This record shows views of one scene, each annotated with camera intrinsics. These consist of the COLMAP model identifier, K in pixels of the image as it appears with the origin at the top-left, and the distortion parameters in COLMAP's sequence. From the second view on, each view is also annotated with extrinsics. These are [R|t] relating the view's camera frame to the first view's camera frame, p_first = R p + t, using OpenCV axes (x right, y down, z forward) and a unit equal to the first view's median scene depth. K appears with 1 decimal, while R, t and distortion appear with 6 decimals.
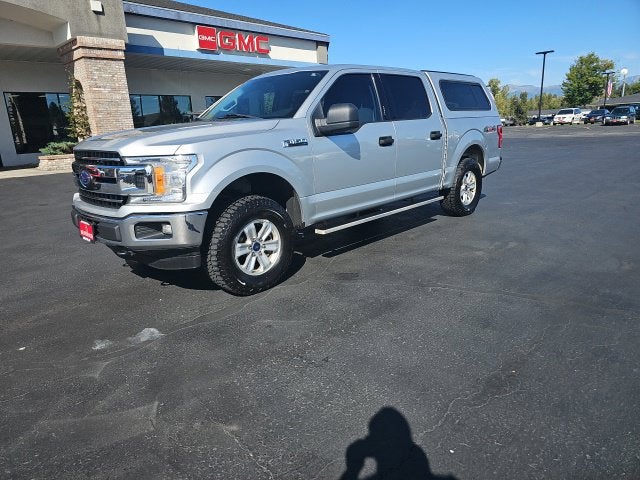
lens RADIAL K [[427.4, 0, 312.6], [0, 427.4, 238.1], [0, 0, 1]] dist [0.066602, -0.057998]
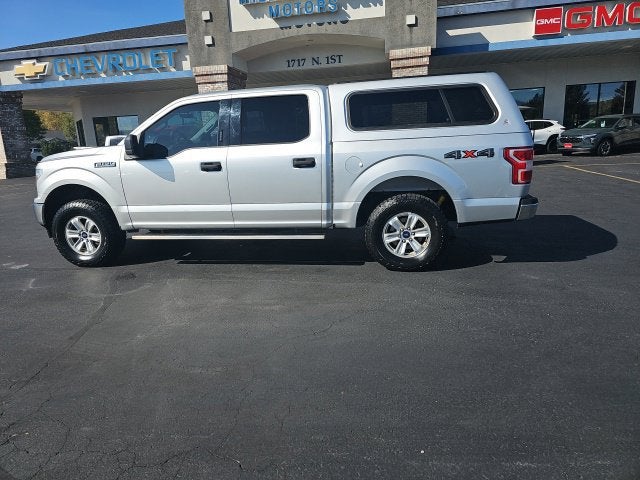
lens RADIAL K [[423.5, 0, 310.3], [0, 423.5, 236.2], [0, 0, 1]] dist [0.064515, -0.052586]
pose [[0.556461, 0.204264, -0.805374, 1.114269], [-0.186650, 0.975267, 0.118391, -0.221166], [0.809637, 0.084443, 0.580824, 0.598518]]
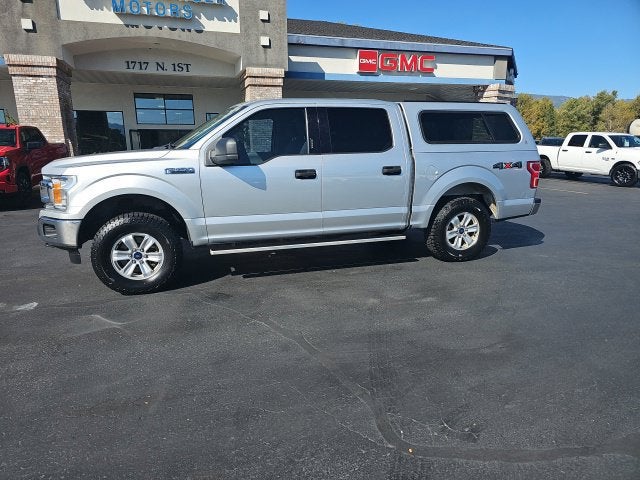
lens RADIAL K [[426.9, 0, 310.3], [0, 426.9, 242.0], [0, 0, 1]] dist [0.062581, -0.052921]
pose [[0.886155, 0.136082, -0.442957, 0.627160], [-0.146367, 0.989168, 0.011072, -0.076828], [0.439666, 0.055022, 0.896474, 0.107263]]
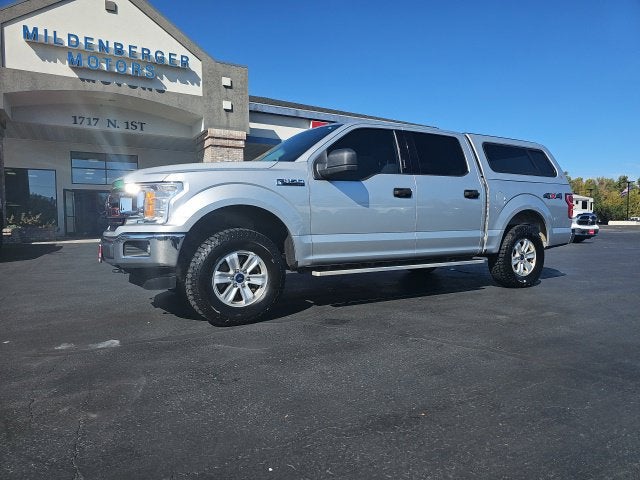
lens RADIAL K [[427.3, 0, 323.8], [0, 427.3, 237.0], [0, 0, 1]] dist [0.059188, -0.048527]
pose [[0.966212, 0.048528, -0.253140, 0.241275], [-0.099984, 0.975780, -0.194567, 0.079277], [0.237567, 0.213303, 0.947662, 0.049566]]
